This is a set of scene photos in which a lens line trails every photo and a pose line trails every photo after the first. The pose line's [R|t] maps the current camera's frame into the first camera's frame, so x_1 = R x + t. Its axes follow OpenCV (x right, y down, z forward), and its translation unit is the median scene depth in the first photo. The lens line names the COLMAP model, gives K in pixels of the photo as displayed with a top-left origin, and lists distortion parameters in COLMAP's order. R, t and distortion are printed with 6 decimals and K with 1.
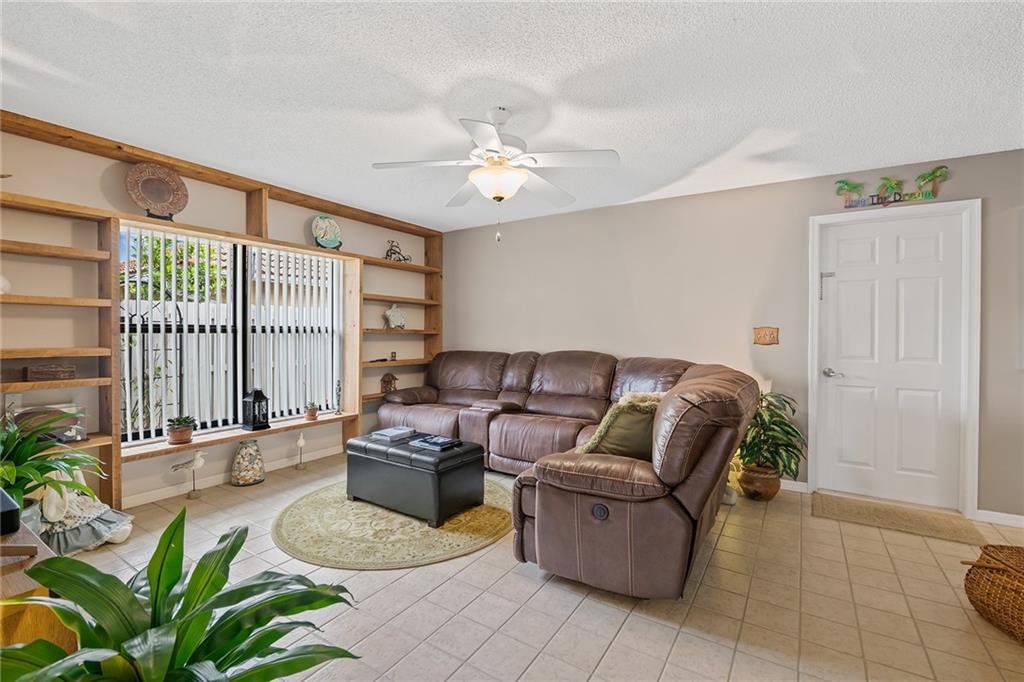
lens RADIAL K [[448.8, 0, 509.1], [0, 448.8, 335.9], [0, 0, 1]] dist [-0.000736, 0.000047]
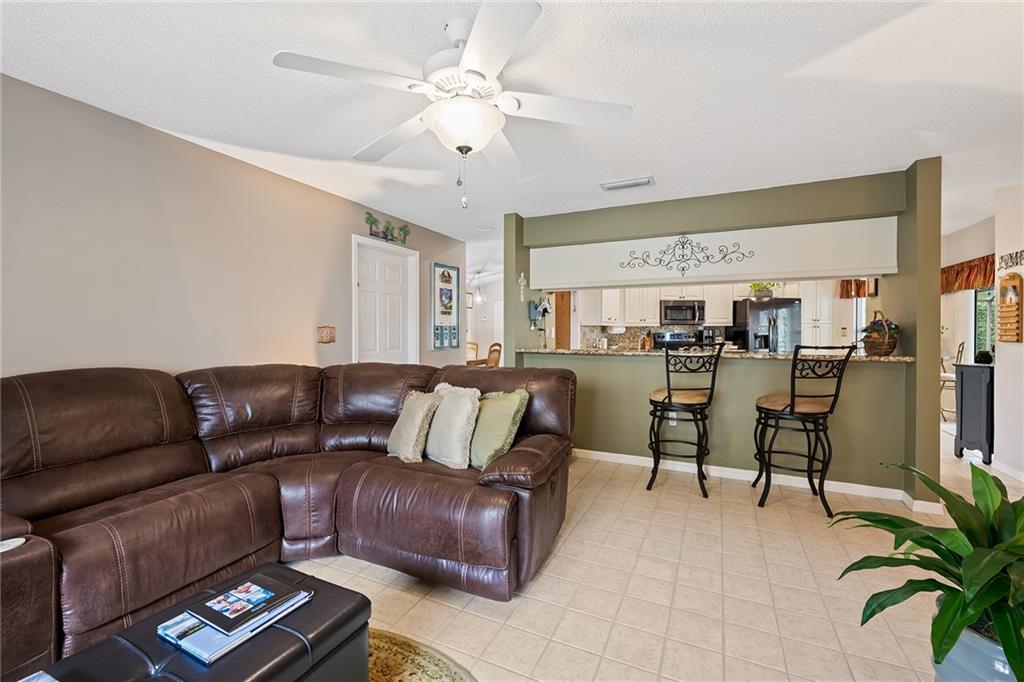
lens RADIAL K [[431.6, 0, 515.4], [0, 431.6, 334.1], [0, 0, 1]] dist [-0.003054, -0.001745]
pose [[-0.121722, -0.013314, 0.992475, -0.497992], [0.004026, 0.999895, 0.013907, -0.013578], [-0.992556, 0.005688, -0.121655, 0.682048]]
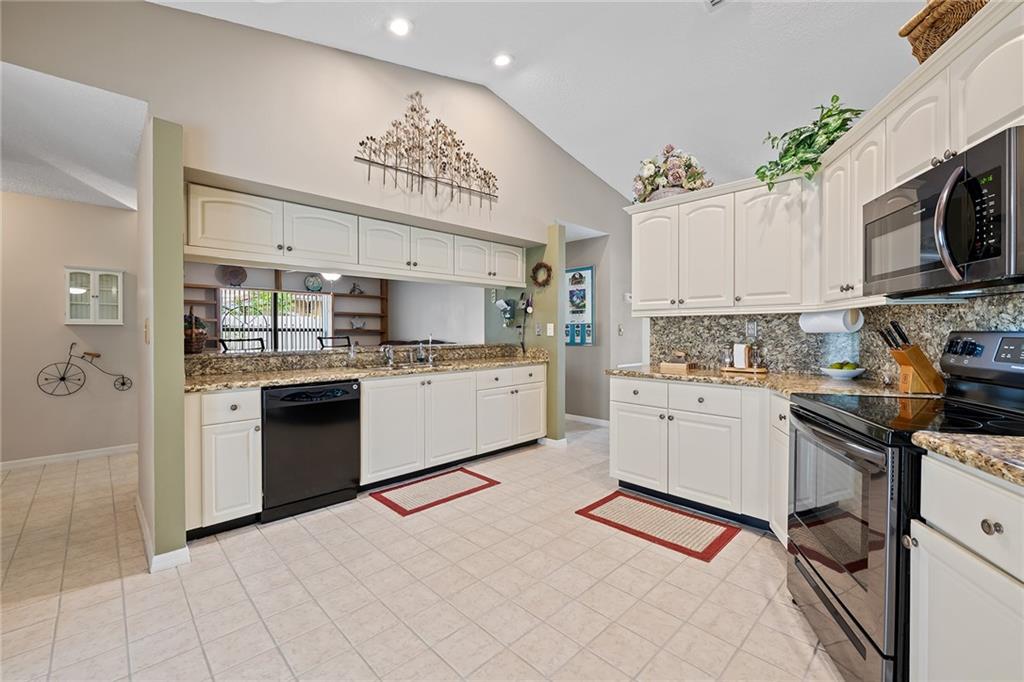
lens RADIAL K [[431.6, 0, 517.5], [0, 431.6, 339.8], [0, 0, 1]] dist [-0.003054, -0.001745]
pose [[0.977155, 0.001799, -0.212519, 1.311875], [-0.001122, 0.999994, 0.003310, 0.037184], [0.212523, -0.002996, 0.977151, -1.061114]]
